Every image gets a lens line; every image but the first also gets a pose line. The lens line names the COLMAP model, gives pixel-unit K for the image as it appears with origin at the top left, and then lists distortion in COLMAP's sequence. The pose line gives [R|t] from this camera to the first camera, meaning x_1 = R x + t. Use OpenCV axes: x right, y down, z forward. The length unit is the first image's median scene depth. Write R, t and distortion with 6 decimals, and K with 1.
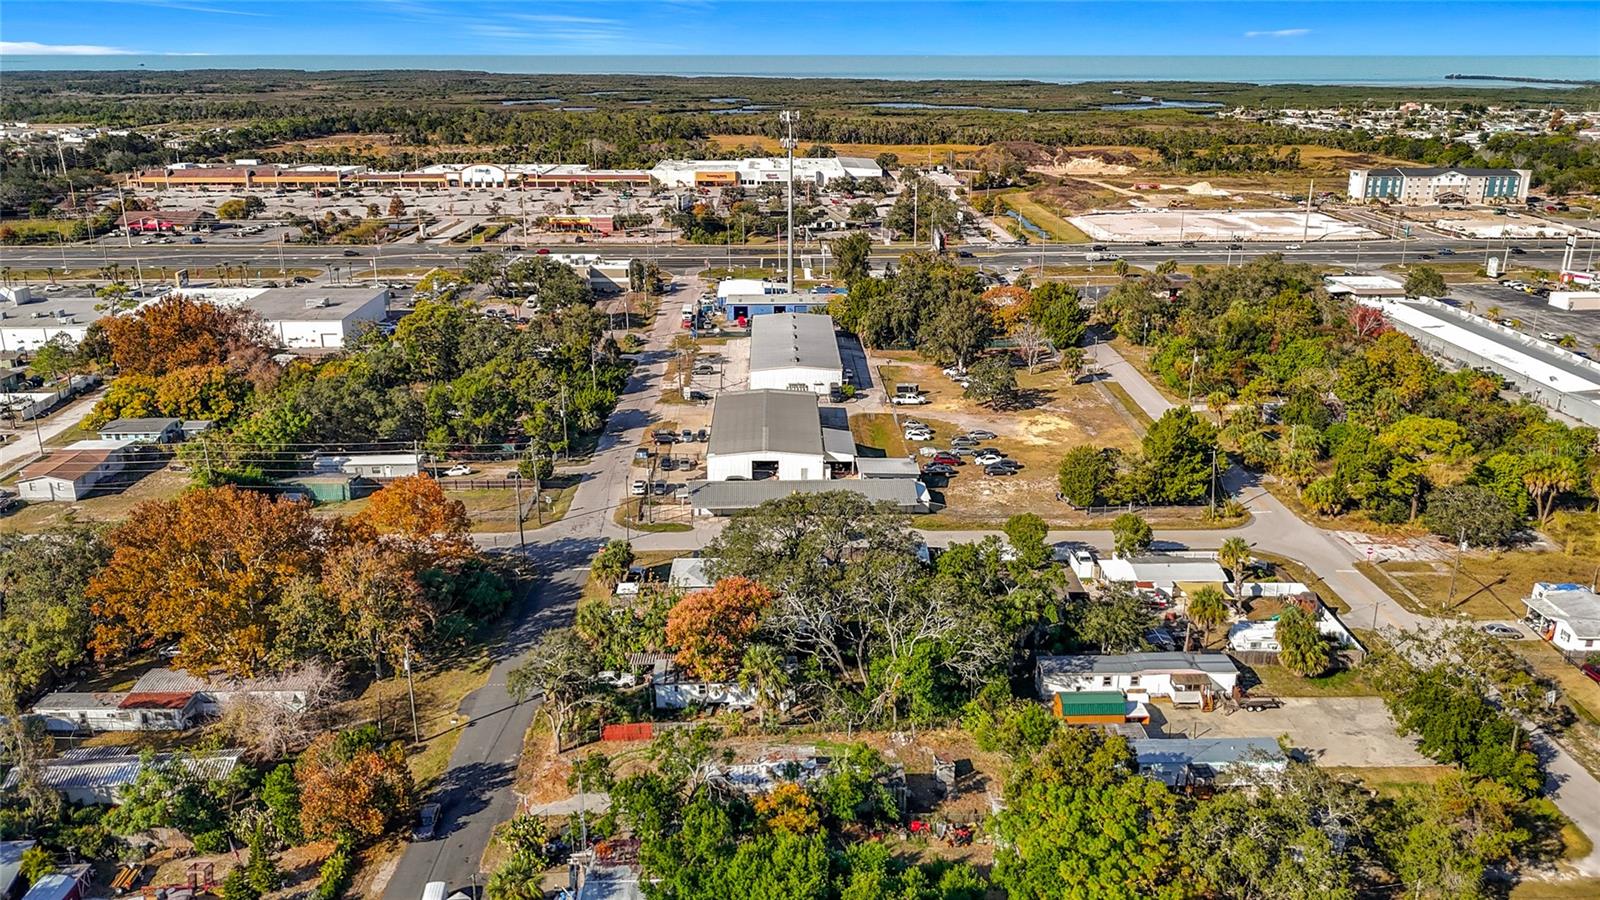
lens RADIAL K [[1210.7, 0, 801.2], [0, 1210.7, 455.7], [0, 0, 1]] dist [0.067182, -0.099249]
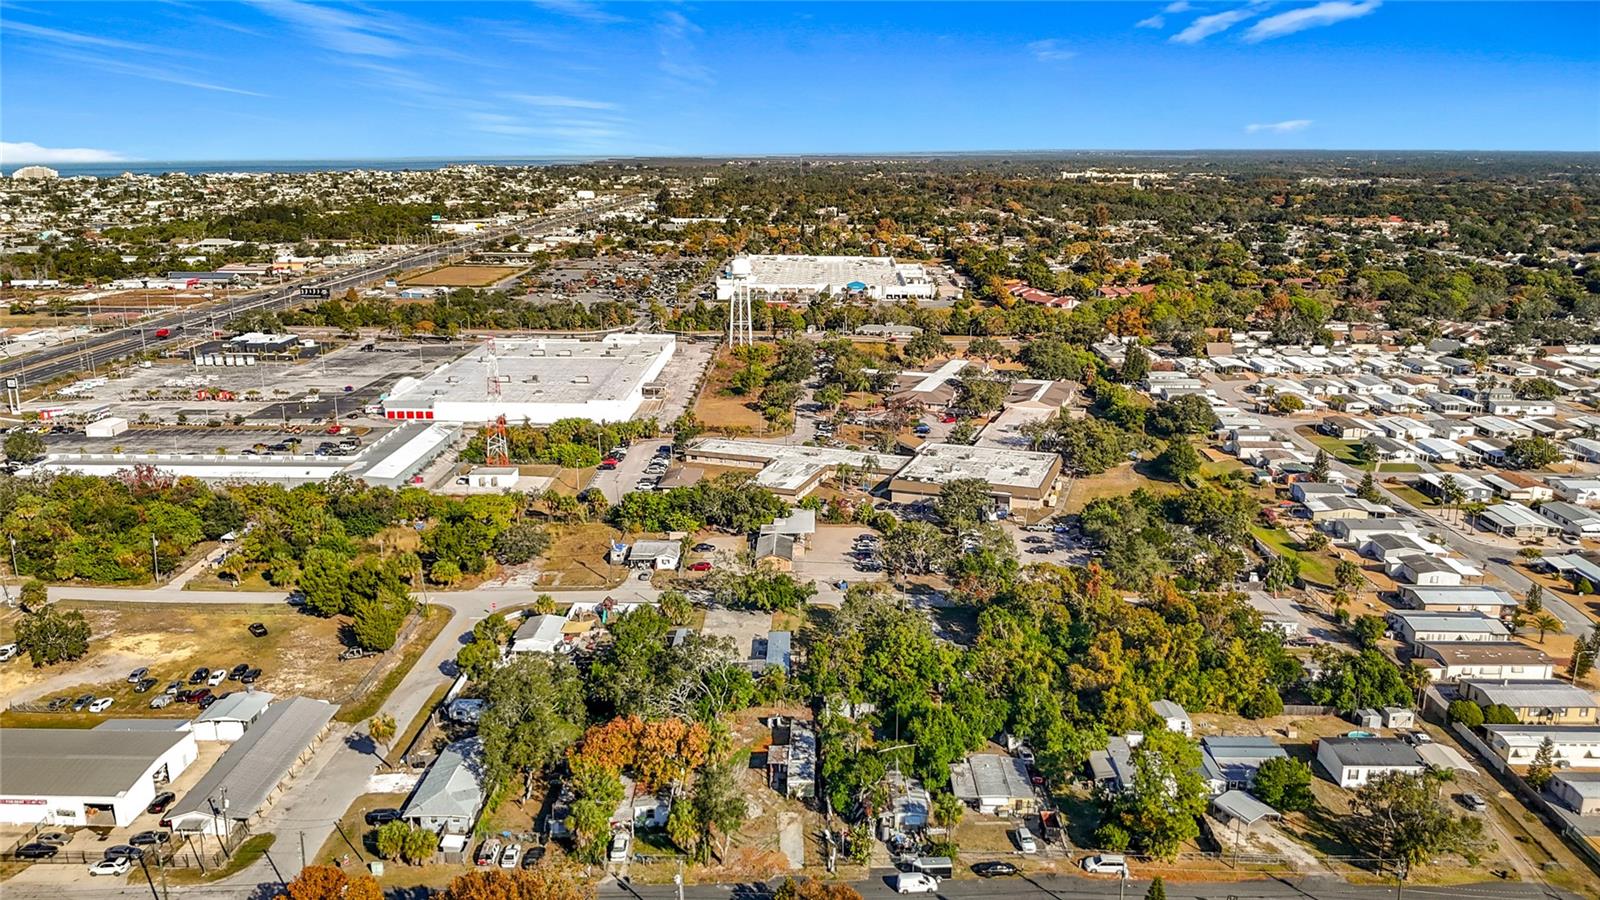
lens RADIAL K [[1204.3, 0, 800.7], [0, 1204.3, 449.6], [0, 0, 1]] dist [0.072507, -0.115772]
pose [[0.034484, -0.246756, 0.968464, -0.810677], [0.316773, 0.921773, 0.223581, -0.258439], [-0.947874, 0.299074, 0.109952, 0.391391]]
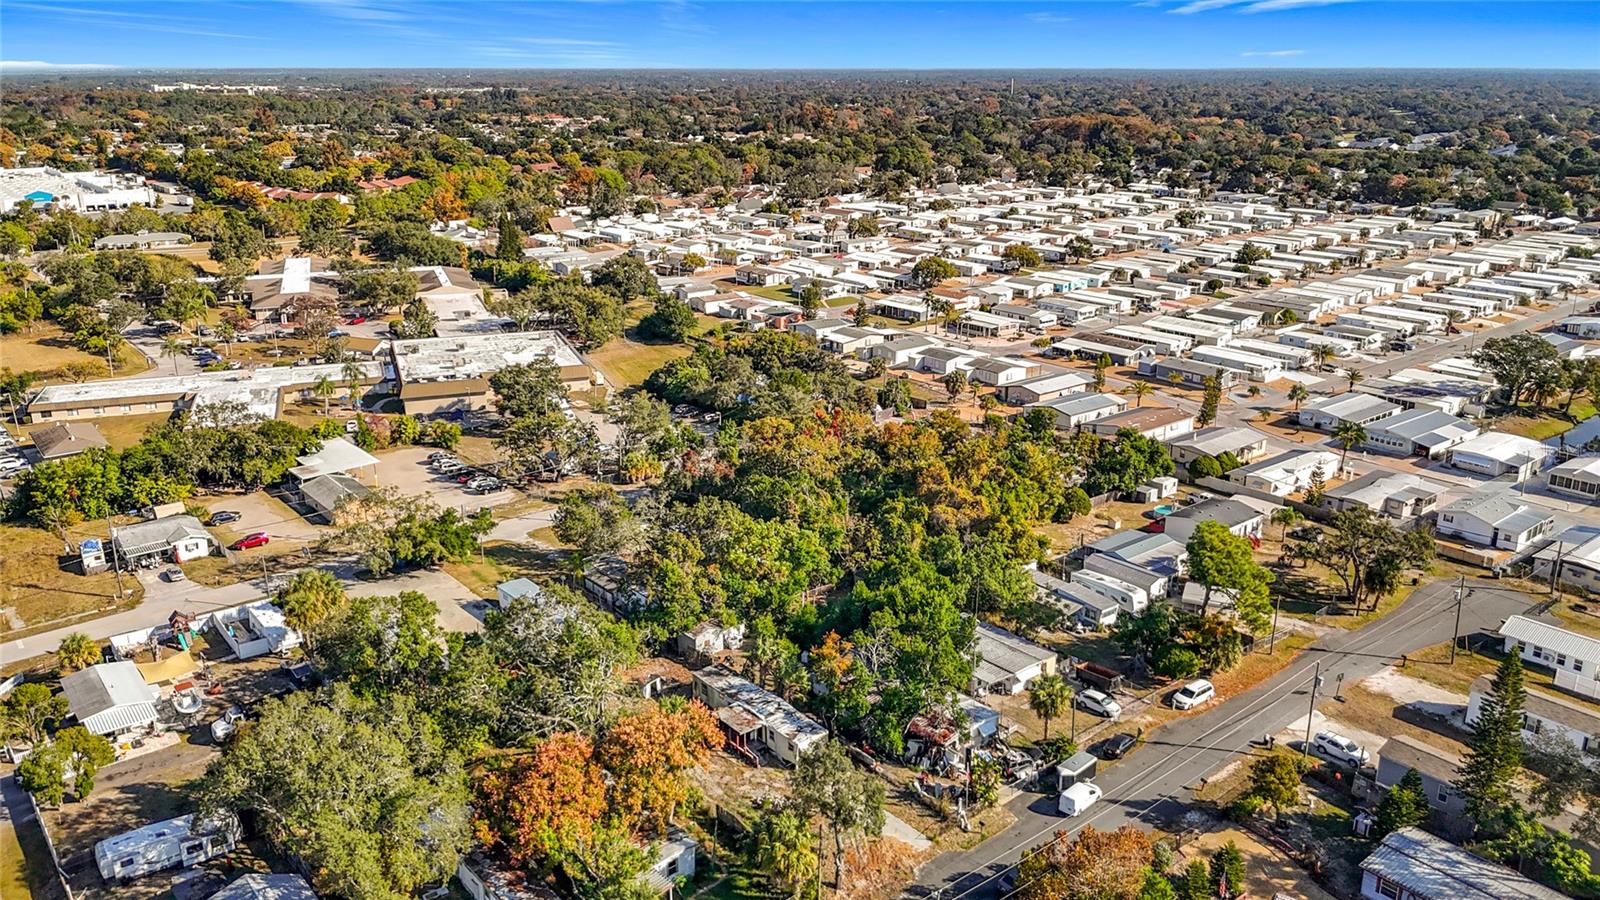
lens RADIAL K [[1220.2, 0, 802.2], [0, 1220.2, 449.8], [0, 0, 1]] dist [0.076811, -0.132189]
pose [[-0.619641, -0.235819, 0.748622, -0.451336], [0.250437, 0.844540, 0.473322, -0.252625], [-0.743859, 0.480773, -0.464254, 0.766475]]
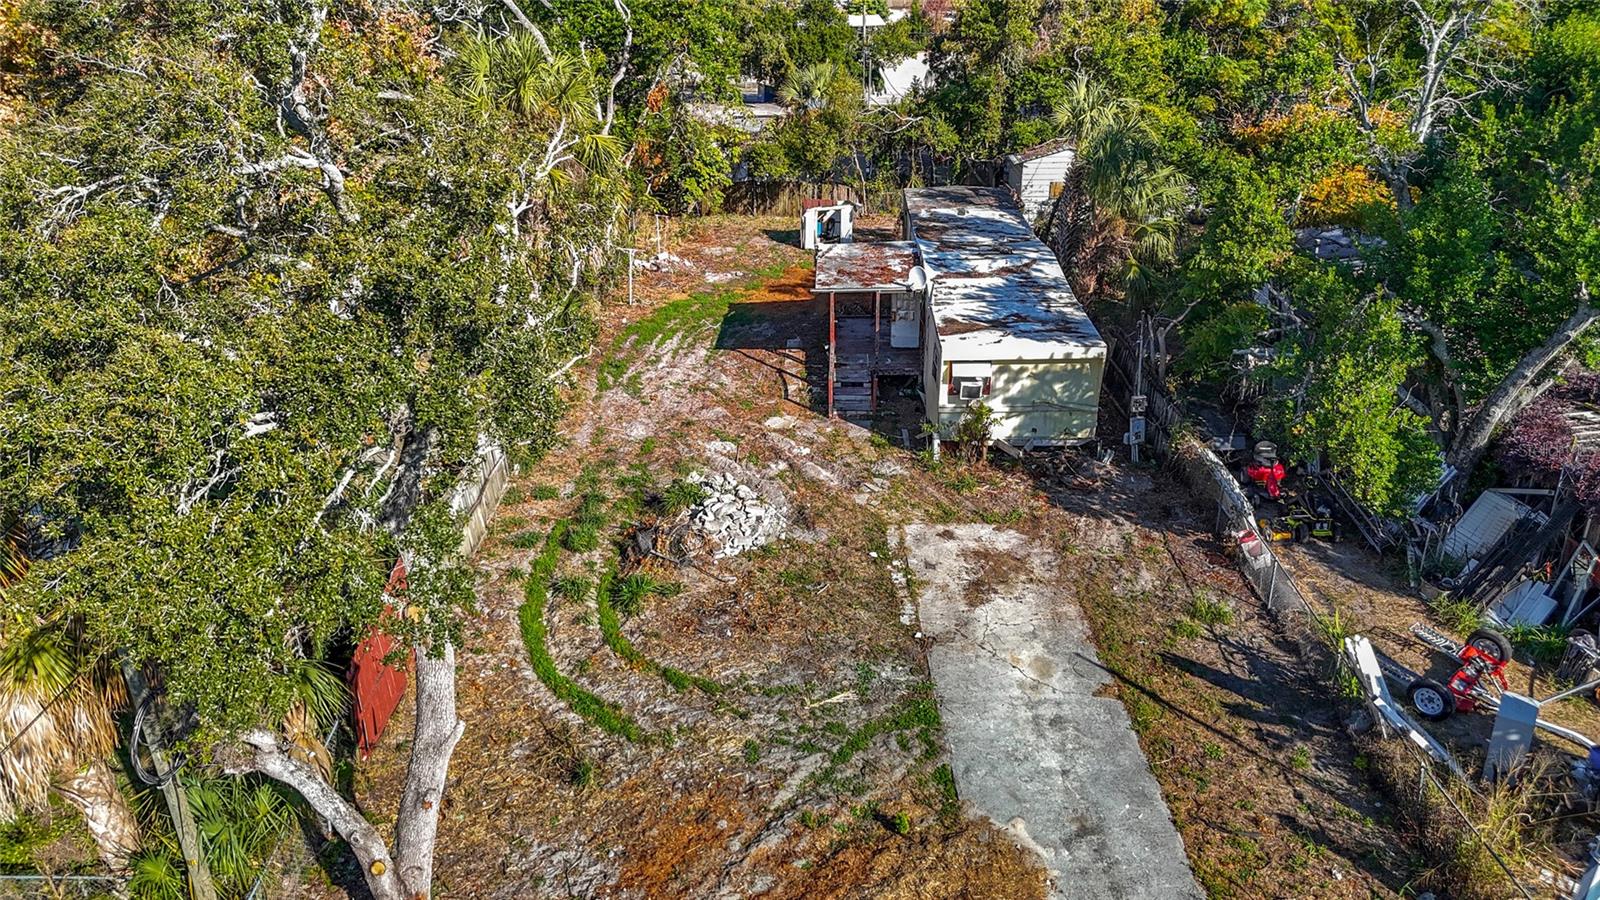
lens RADIAL K [[1186.4, 0, 800.3], [0, 1186.4, 450.9], [0, 0, 1]] dist [0.062542, -0.075124]
pose [[0.041529, -0.396440, 0.917121, -0.176229], [0.318360, 0.875319, 0.363955, 0.098834], [-0.947060, 0.276860, 0.162562, 0.559912]]
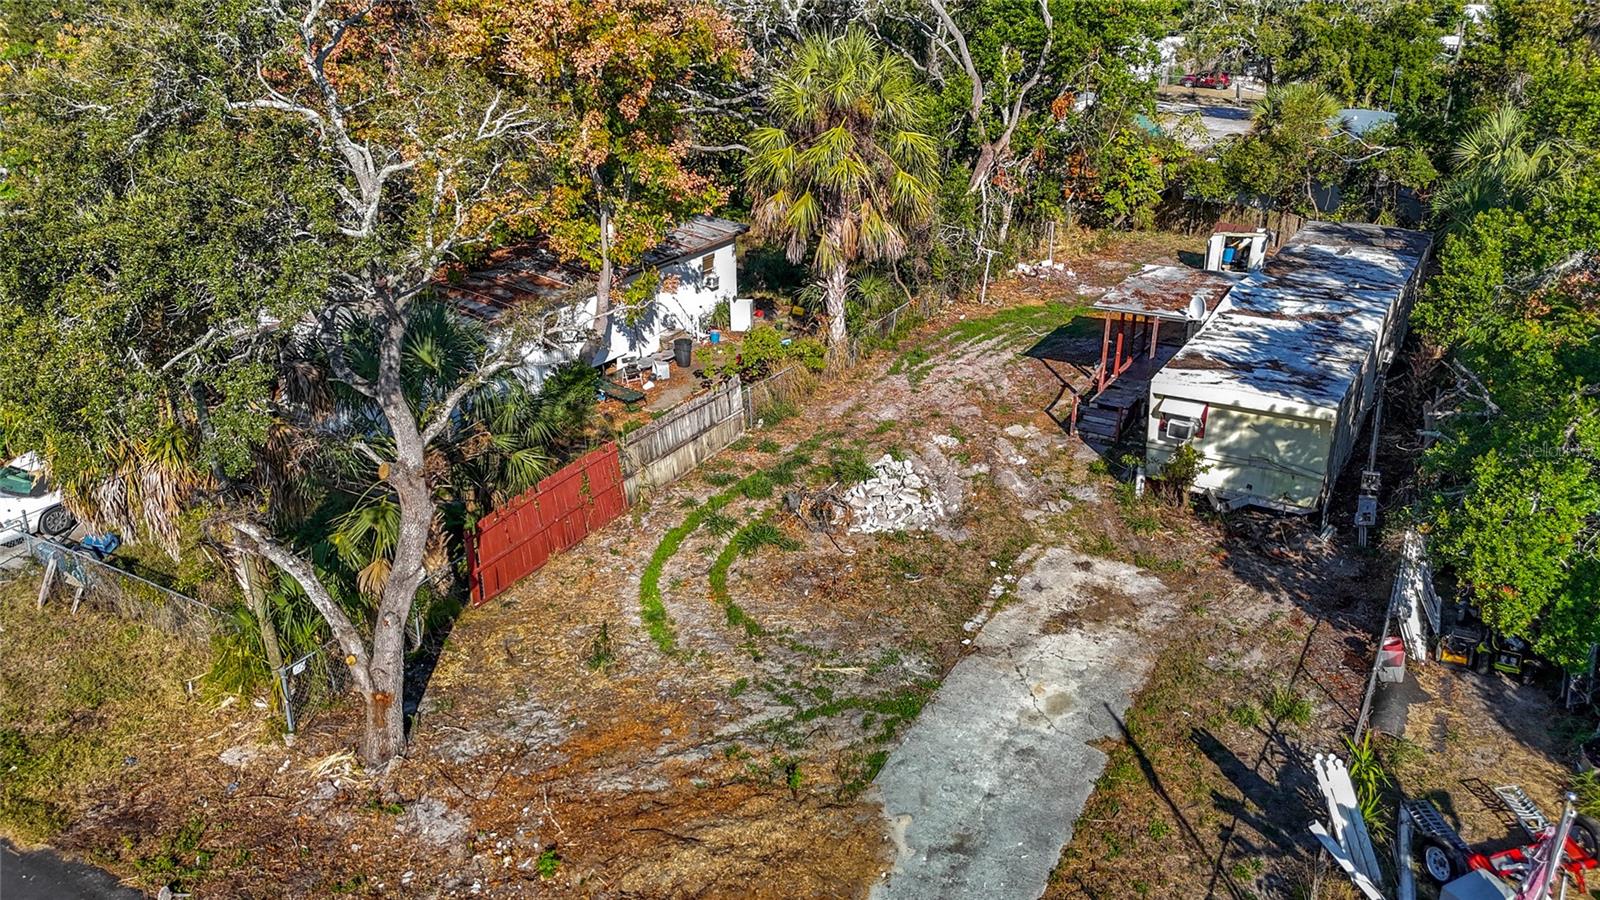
lens RADIAL K [[1172.8, 0, 799.4], [0, 1172.8, 480.6], [0, 0, 1]] dist [0.083072, -0.094922]
pose [[0.529174, -0.349576, 0.773157, -0.169896], [0.264819, 0.933717, 0.240921, 0.112452], [-0.806130, 0.077257, 0.586673, 0.519100]]
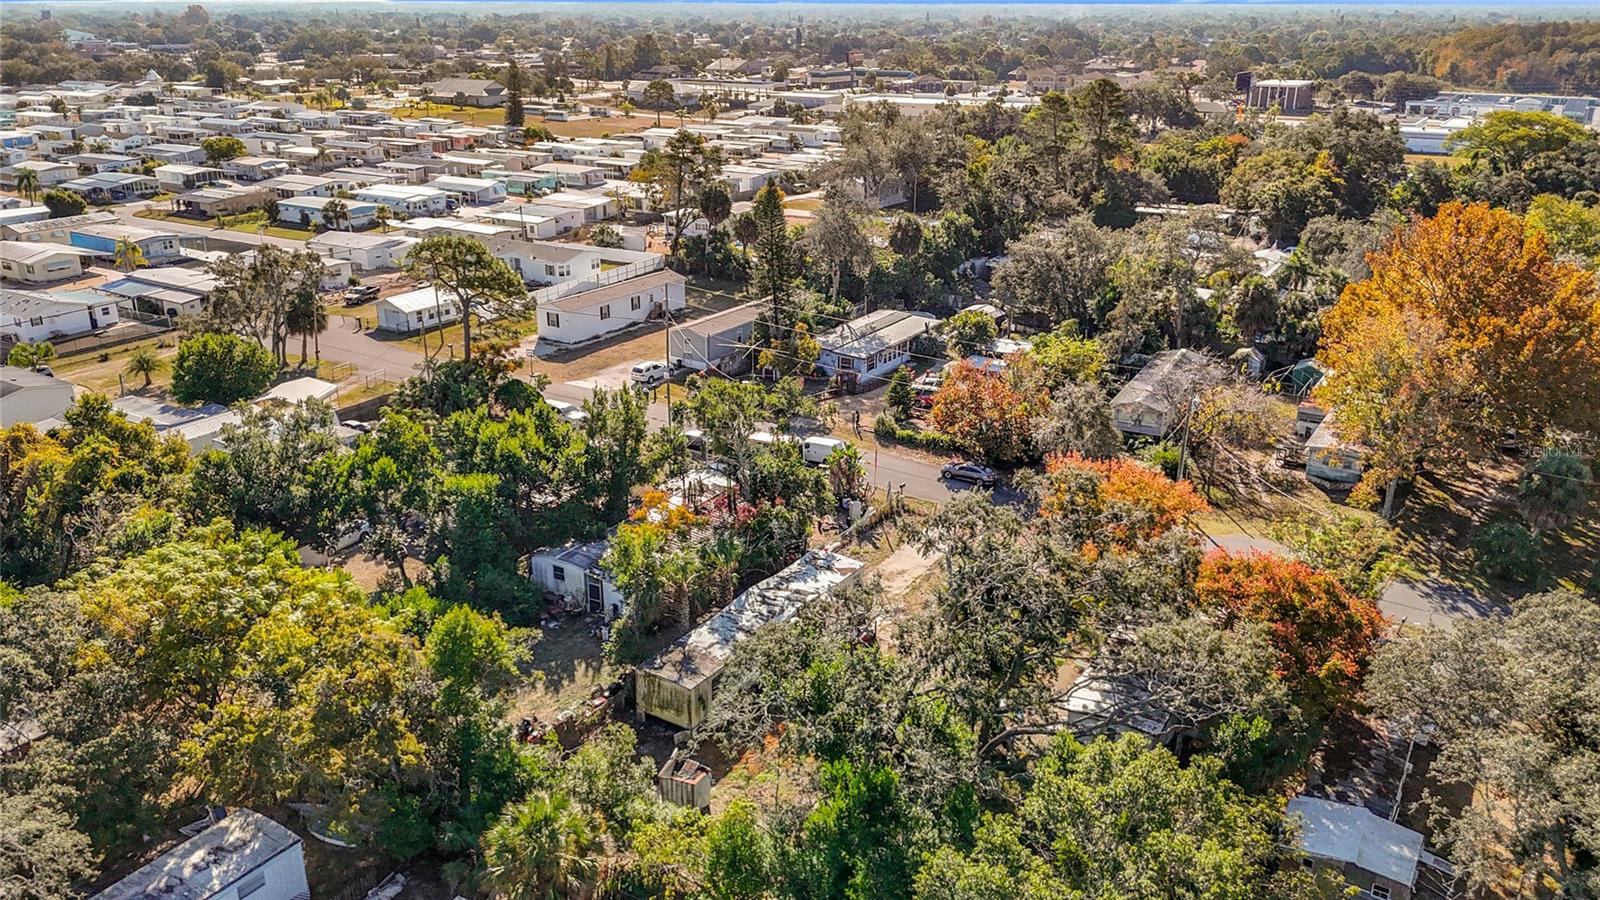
lens RADIAL K [[1191.4, 0, 804.3], [0, 1191.4, 516.3], [0, 0, 1]] dist [0.059662, -0.081996]
pose [[-0.550747, 0.328930, -0.767126, 0.253389], [-0.269393, 0.799838, 0.536364, -0.067356], [0.790003, 0.502059, -0.351897, 0.674342]]
